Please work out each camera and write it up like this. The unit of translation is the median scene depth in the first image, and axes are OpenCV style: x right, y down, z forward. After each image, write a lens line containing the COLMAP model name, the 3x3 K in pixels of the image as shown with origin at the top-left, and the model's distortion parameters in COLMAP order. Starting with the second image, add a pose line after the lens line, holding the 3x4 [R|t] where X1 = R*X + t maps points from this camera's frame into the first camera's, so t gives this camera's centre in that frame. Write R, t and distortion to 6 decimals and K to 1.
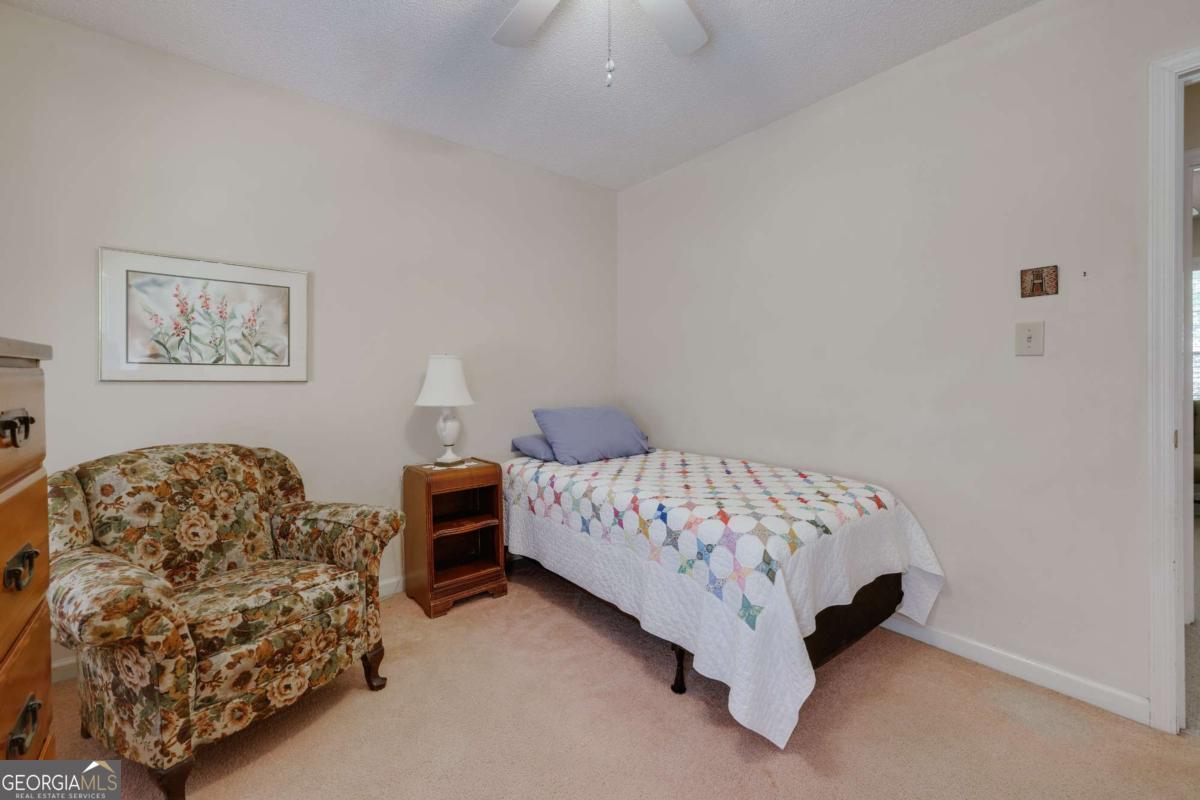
lens RADIAL K [[497.9, 0, 601.2], [0, 497.9, 395.1], [0, 0, 1]] dist [-0.000397, -0.000209]
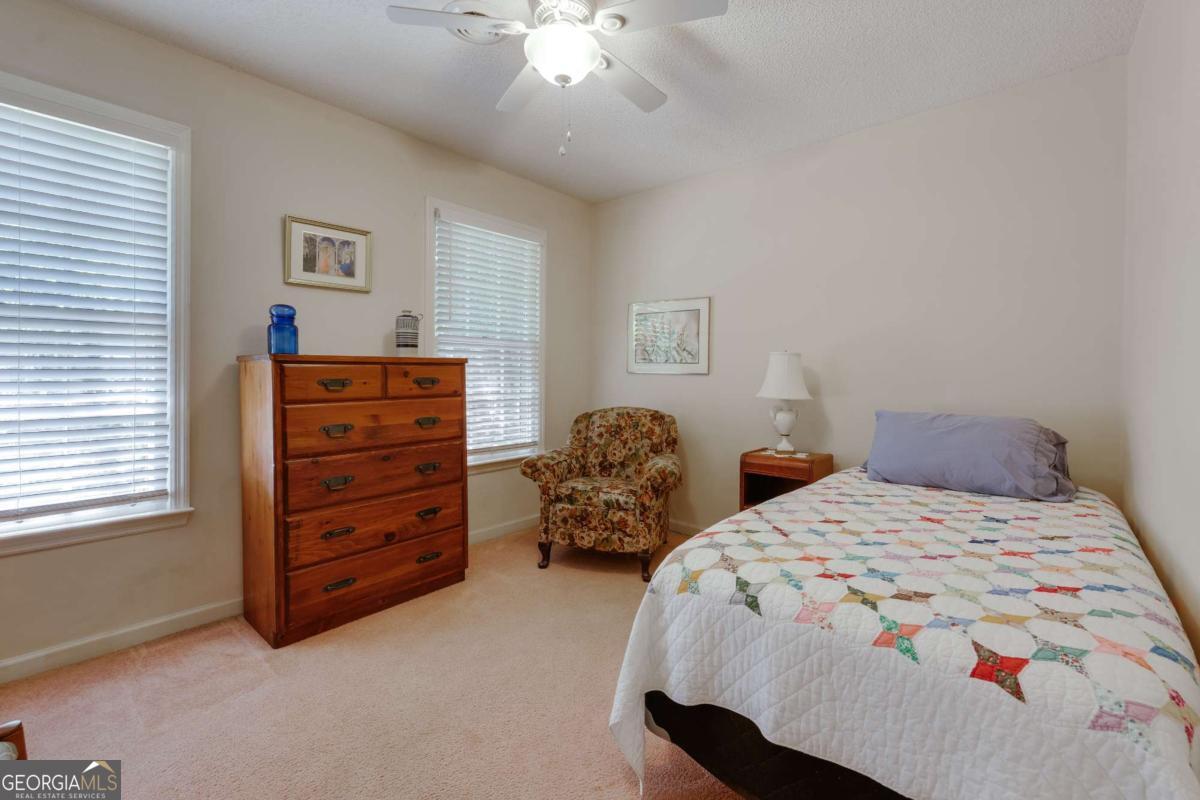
lens RADIAL K [[496.2, 0, 608.4], [0, 496.2, 385.0], [0, 0, 1]] dist [0.011154, -0.000475]
pose [[0.167009, 0.033548, -0.985384, 0.988492], [-0.041309, 0.998781, 0.027002, -0.029340], [0.985090, 0.036196, 0.168192, 0.634226]]
